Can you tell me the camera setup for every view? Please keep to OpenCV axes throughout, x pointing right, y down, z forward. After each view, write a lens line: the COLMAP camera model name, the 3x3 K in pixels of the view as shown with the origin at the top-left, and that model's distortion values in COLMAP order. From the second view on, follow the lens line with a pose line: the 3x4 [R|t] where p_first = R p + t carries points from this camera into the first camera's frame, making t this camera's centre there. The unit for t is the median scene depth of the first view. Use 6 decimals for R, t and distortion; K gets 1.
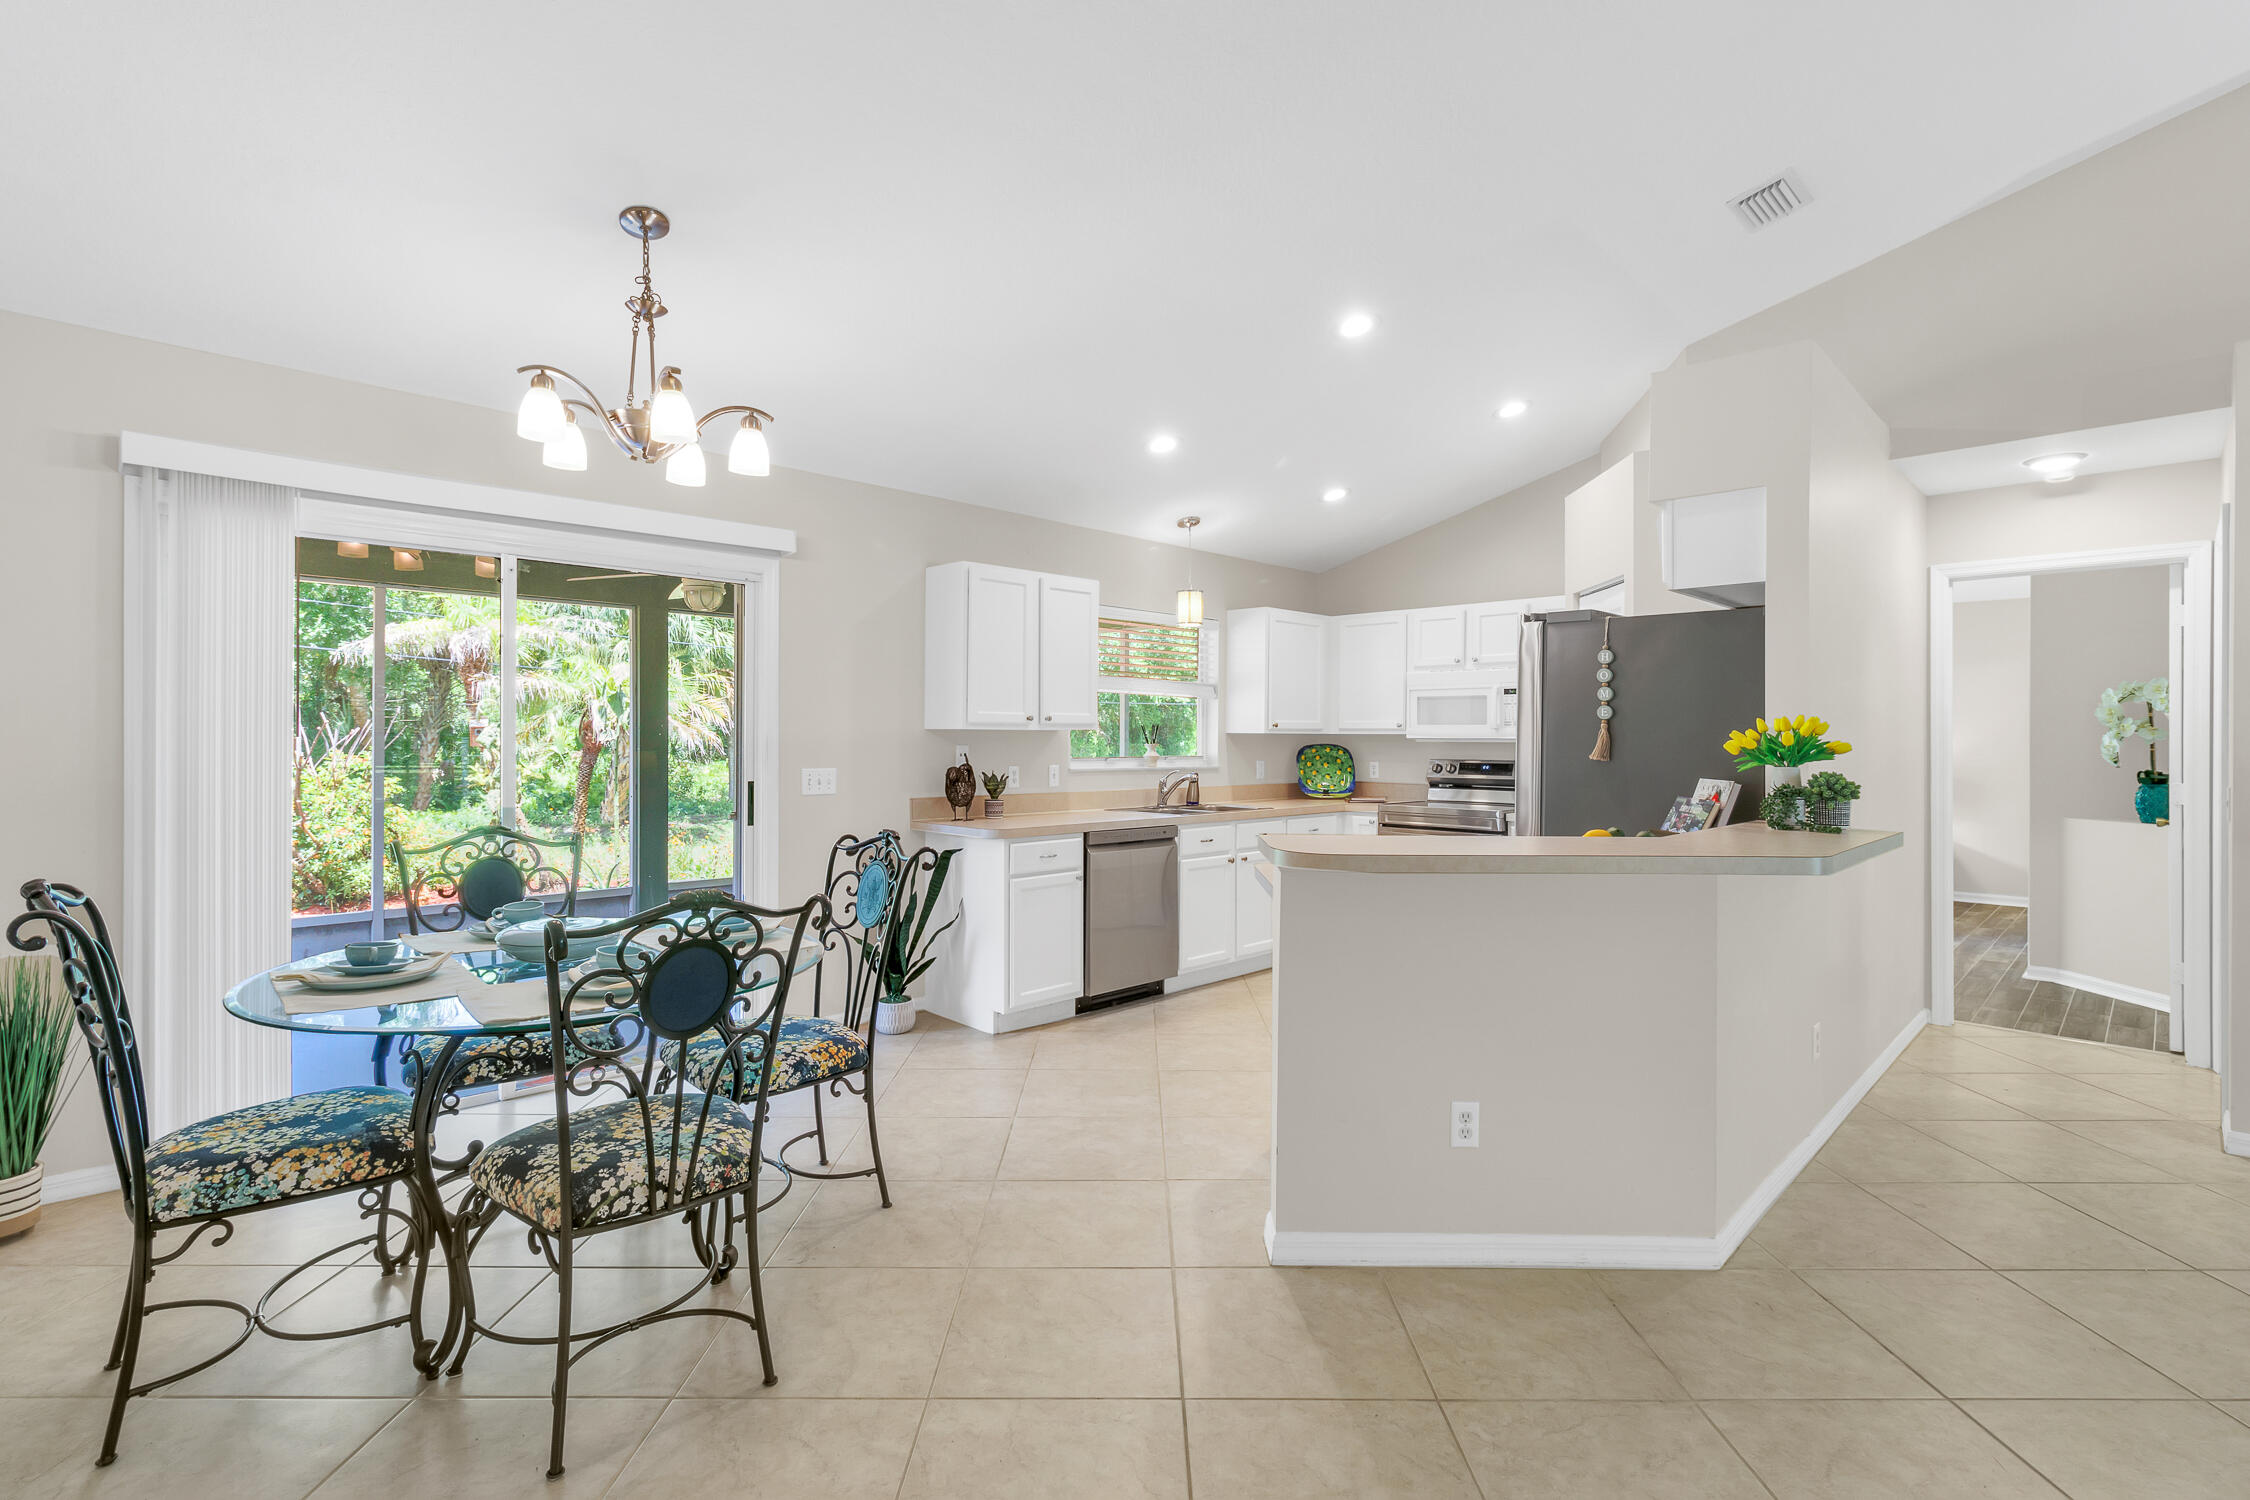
lens RADIAL K [[1036.1, 0, 1124.3], [0, 1036.1, 739.5], [0, 0, 1]] dist [0.001203, -0.000230]
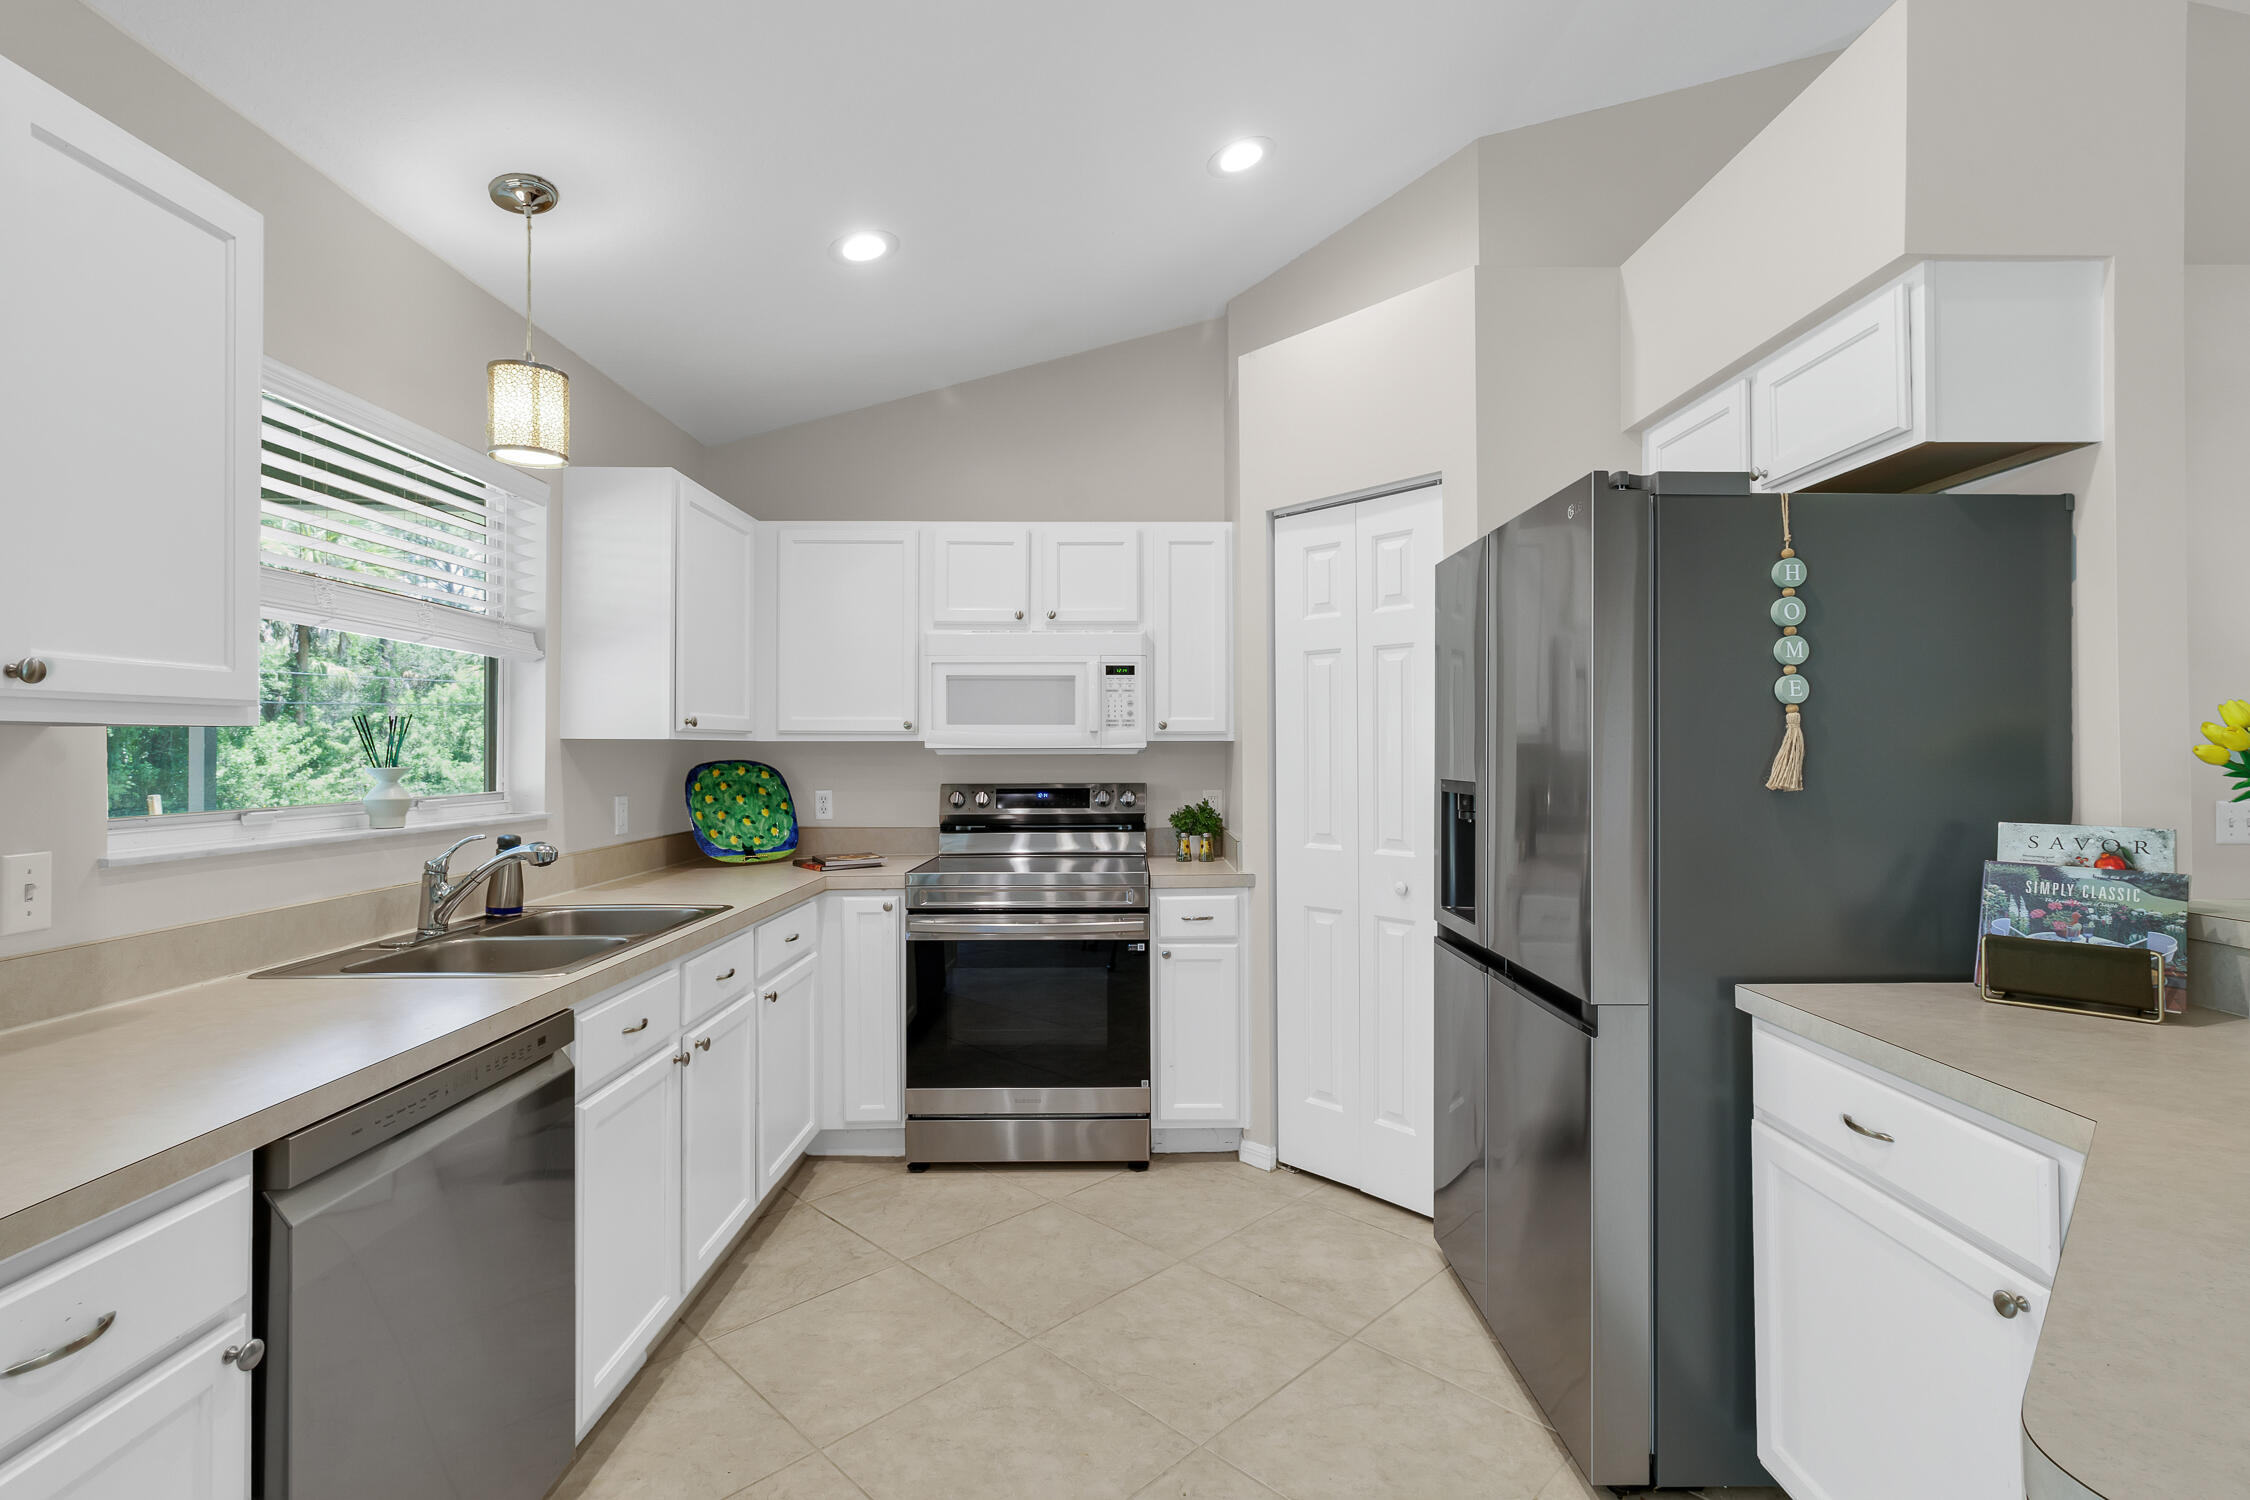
lens RADIAL K [[1036.1, 0, 1130.7], [0, 1036.1, 737.3], [0, 0, 1]] dist [0.001203, -0.000230]
pose [[0.697247, 0.003309, 0.716823, -0.054172], [0.006422, 0.999920, -0.010863, -0.000377], [-0.716802, 0.012177, 0.697171, 0.534226]]
